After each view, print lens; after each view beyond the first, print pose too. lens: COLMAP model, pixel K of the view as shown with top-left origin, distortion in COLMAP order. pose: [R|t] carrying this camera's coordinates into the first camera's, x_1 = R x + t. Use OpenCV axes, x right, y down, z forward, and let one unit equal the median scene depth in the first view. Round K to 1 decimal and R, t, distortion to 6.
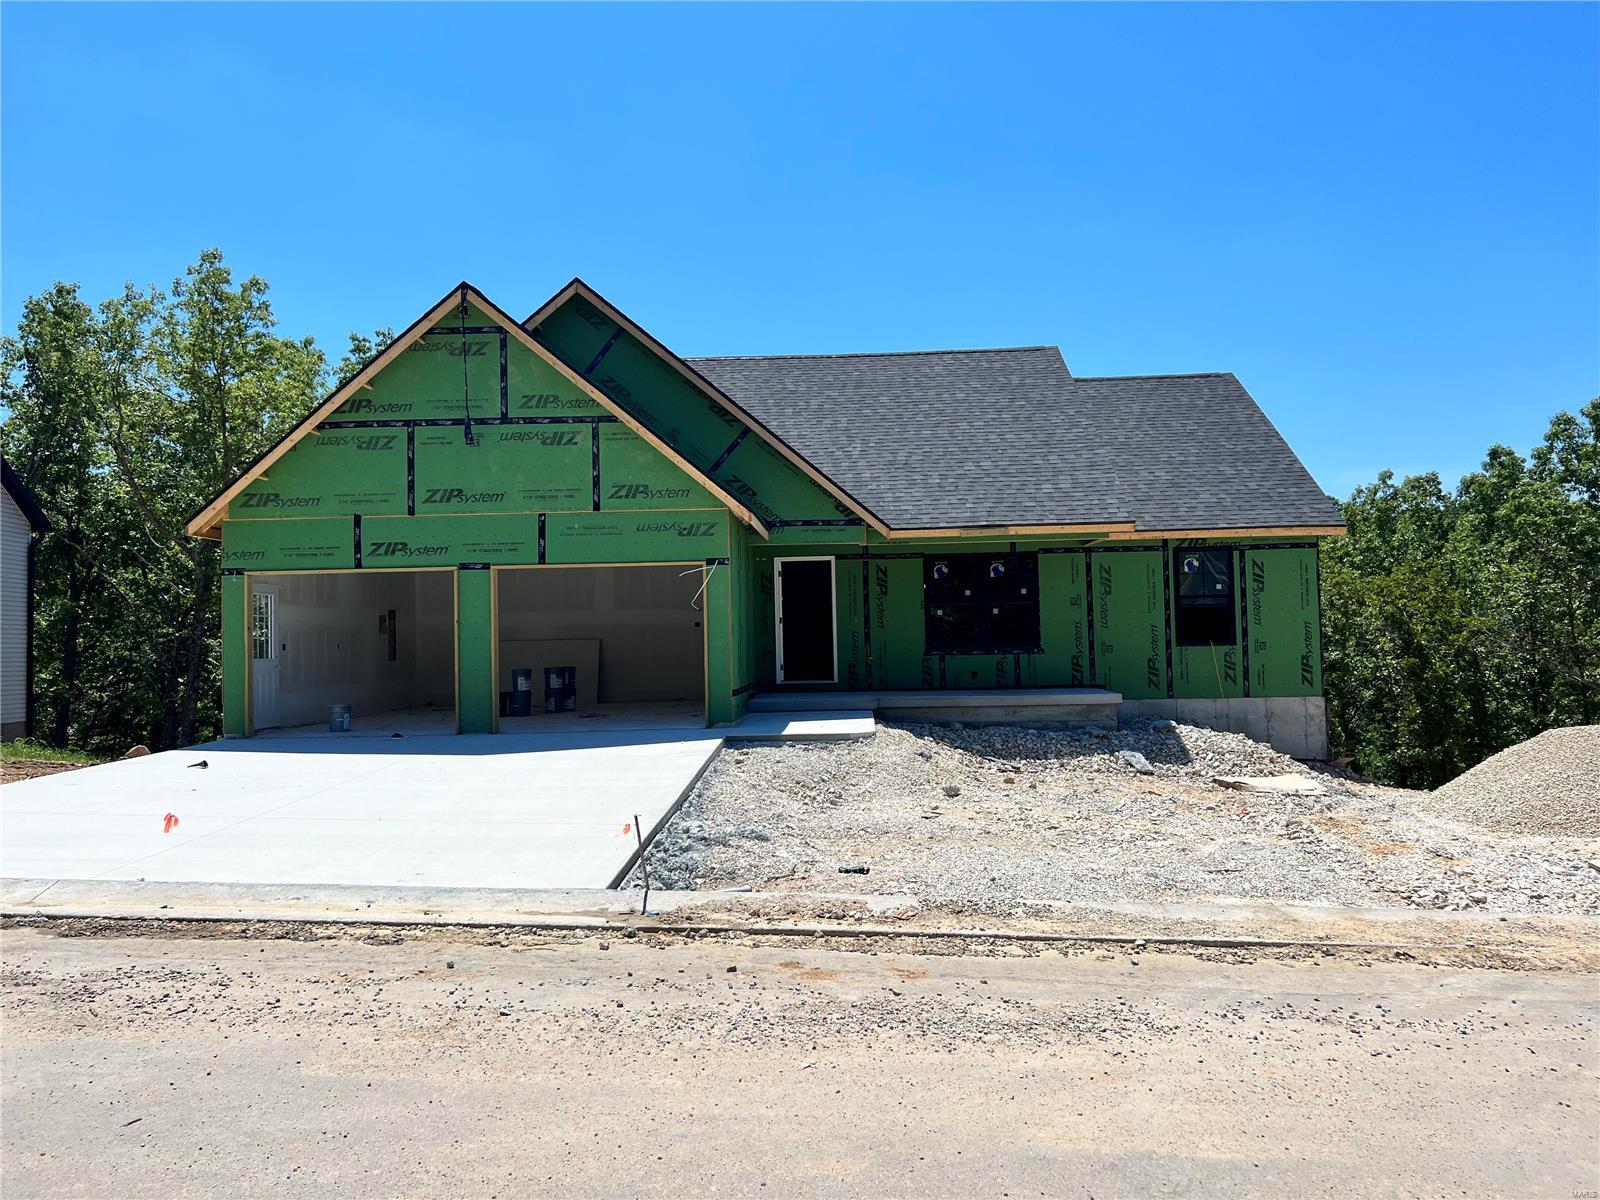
lens RADIAL K [[1195.9, 0, 800.0], [0, 1195.9, 600.0], [0, 0, 1]] dist [0.085083, -0.000929]
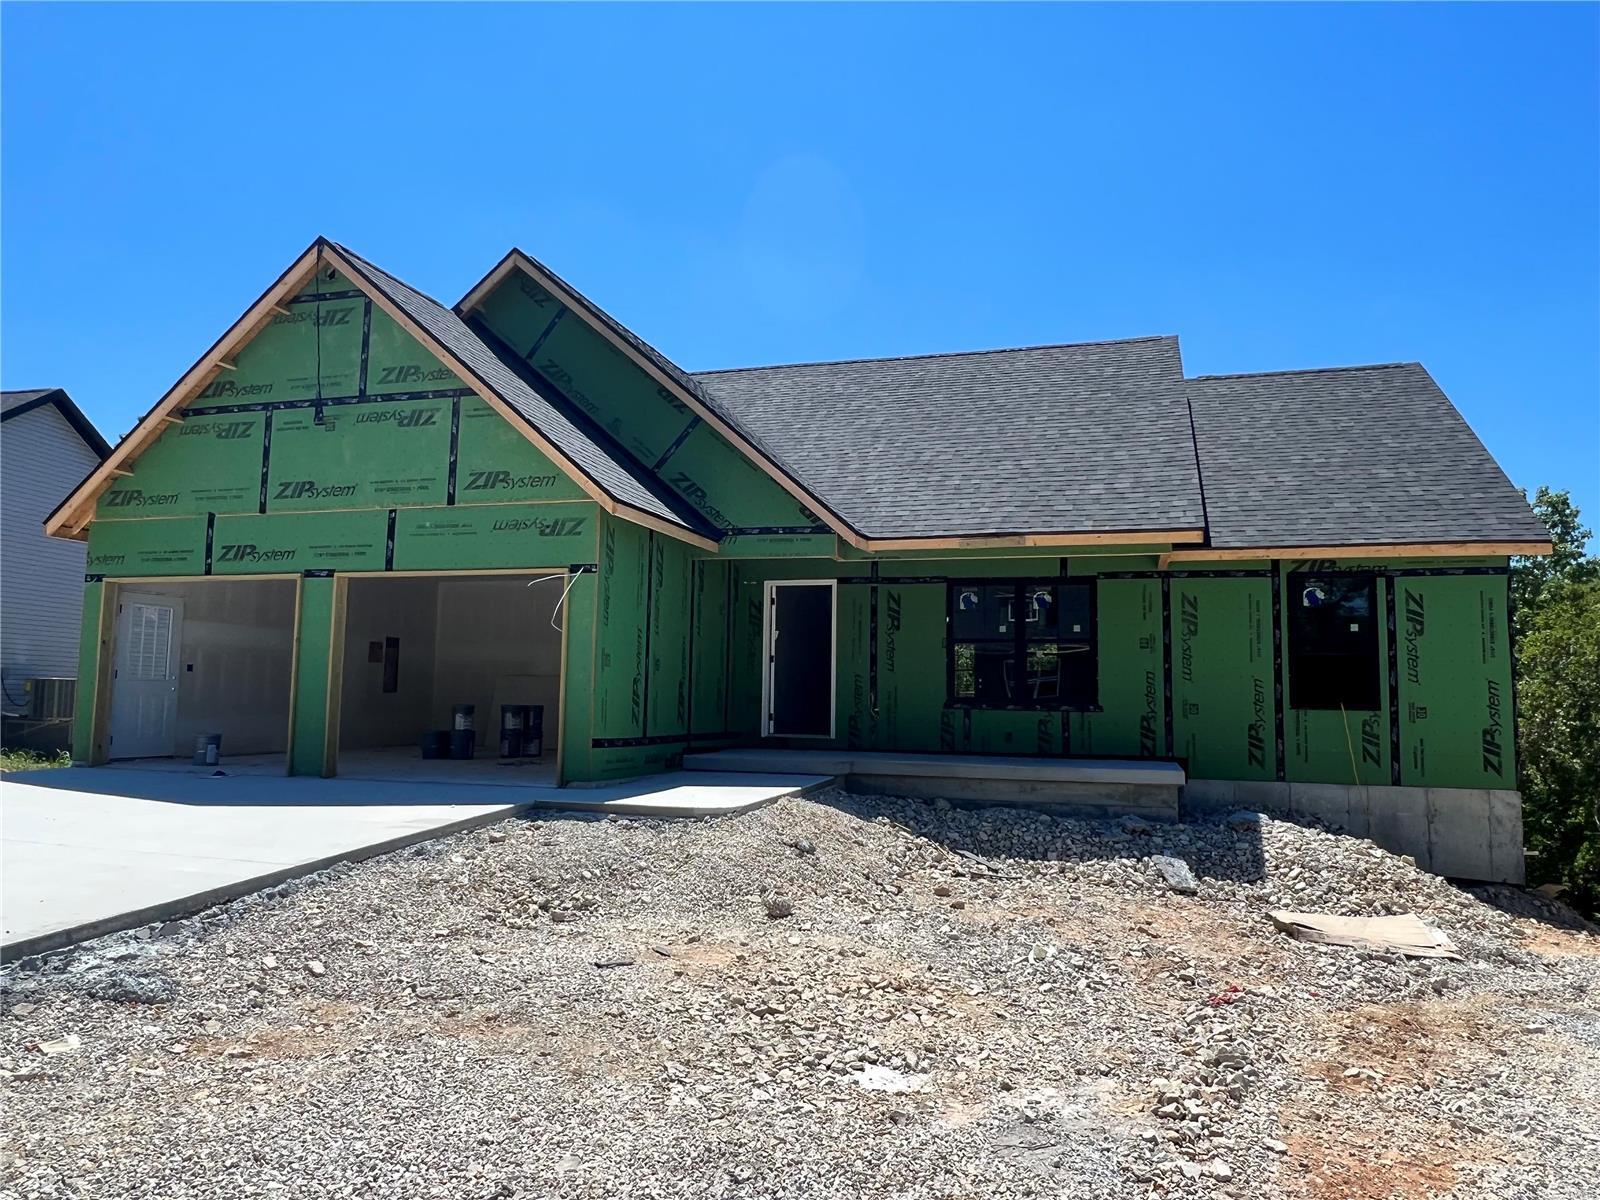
lens RADIAL K [[1091.5, 0, 800.0], [0, 1091.5, 600.0], [0, 0, 1]] dist [-0.024848, 0.072208]
pose [[0.966264, 0.014432, -0.257150, 0.212196], [-0.029106, 0.998152, -0.053350, 0.018069], [0.255905, 0.059034, 0.964898, 0.318957]]
